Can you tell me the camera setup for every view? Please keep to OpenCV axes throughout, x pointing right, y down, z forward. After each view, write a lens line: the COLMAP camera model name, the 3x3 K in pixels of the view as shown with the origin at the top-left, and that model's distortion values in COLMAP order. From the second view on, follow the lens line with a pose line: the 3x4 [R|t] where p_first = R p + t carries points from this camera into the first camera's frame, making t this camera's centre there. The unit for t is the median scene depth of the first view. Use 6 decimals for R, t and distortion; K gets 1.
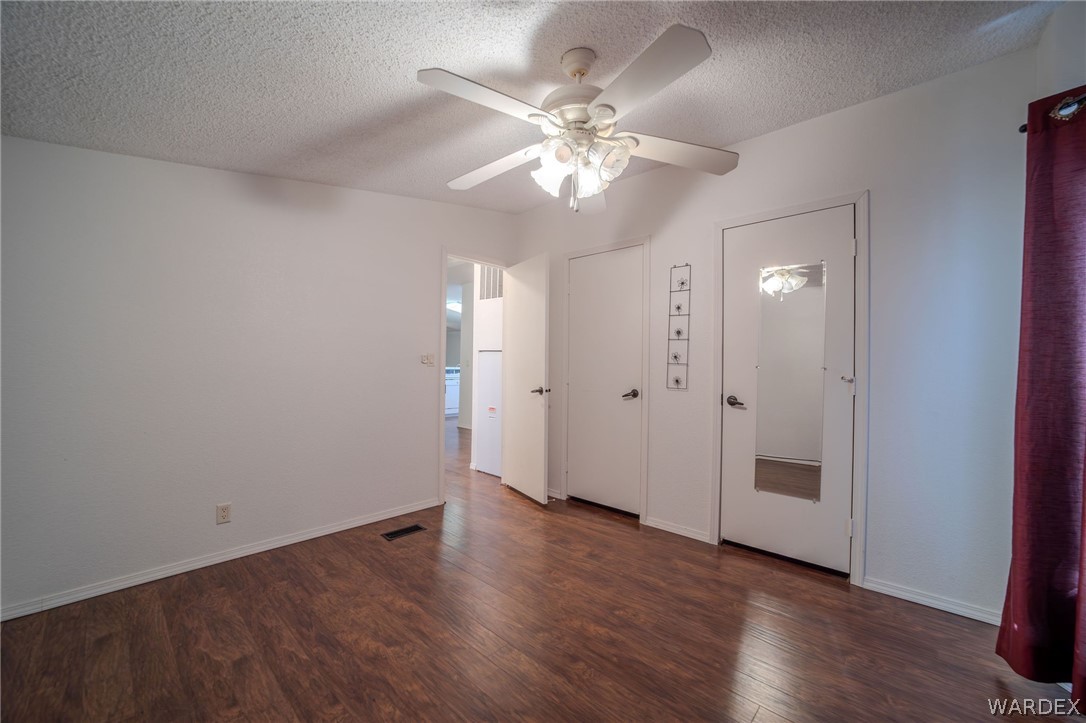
lens RADIAL K [[420.8, 0, 544.2], [0, 420.8, 363.0], [0, 0, 1]] dist [-0.036933, 0.008734]
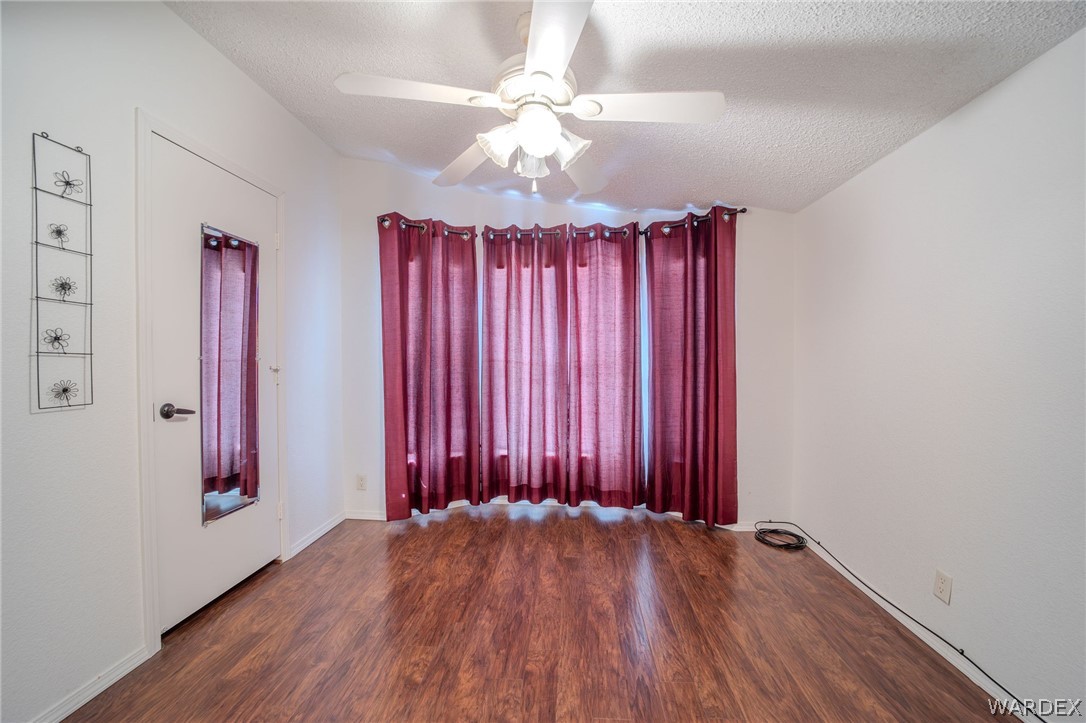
lens RADIAL K [[420.8, 0, 544.5], [0, 420.8, 363.6], [0, 0, 1]] dist [-0.036933, 0.008734]
pose [[-0.626942, -0.024204, 0.778690, -0.401747], [-0.011598, 0.999696, 0.021736, -0.002963], [-0.778980, 0.004597, -0.627032, 0.944753]]
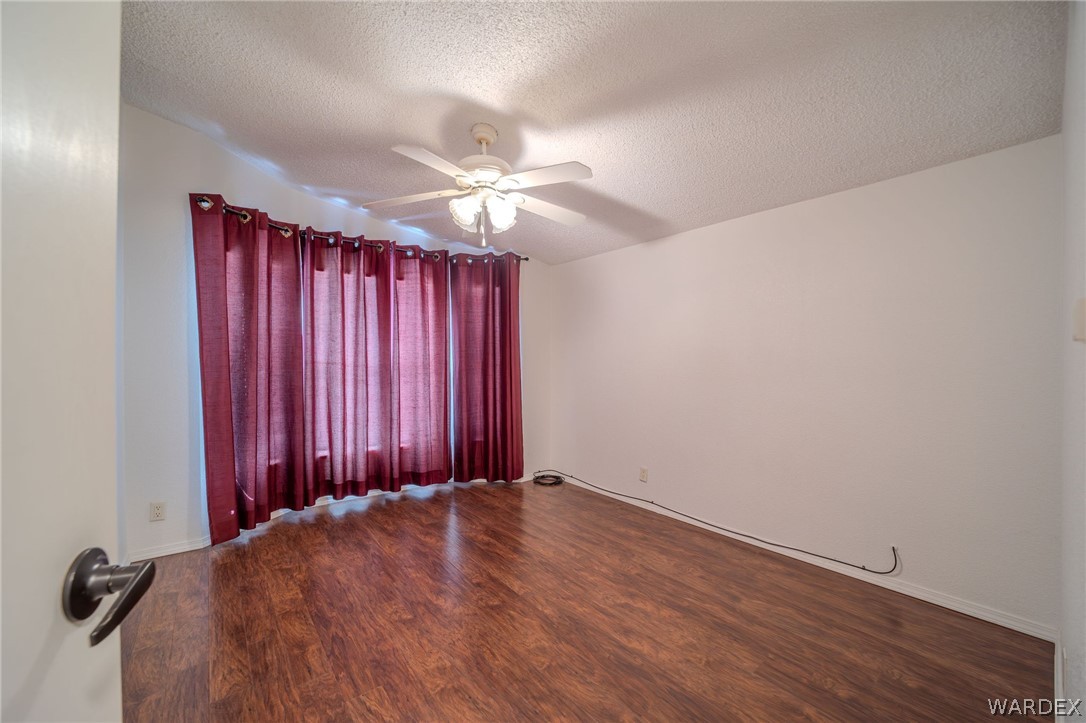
lens RADIAL K [[420.8, 0, 543.6], [0, 420.8, 362.7], [0, 0, 1]] dist [-0.036933, 0.008734]
pose [[-0.989190, -0.019340, 0.145362, -0.190181], [-0.019074, 0.999813, 0.003219, 0.000920], [-0.145397, 0.000412, -0.989373, 1.390629]]
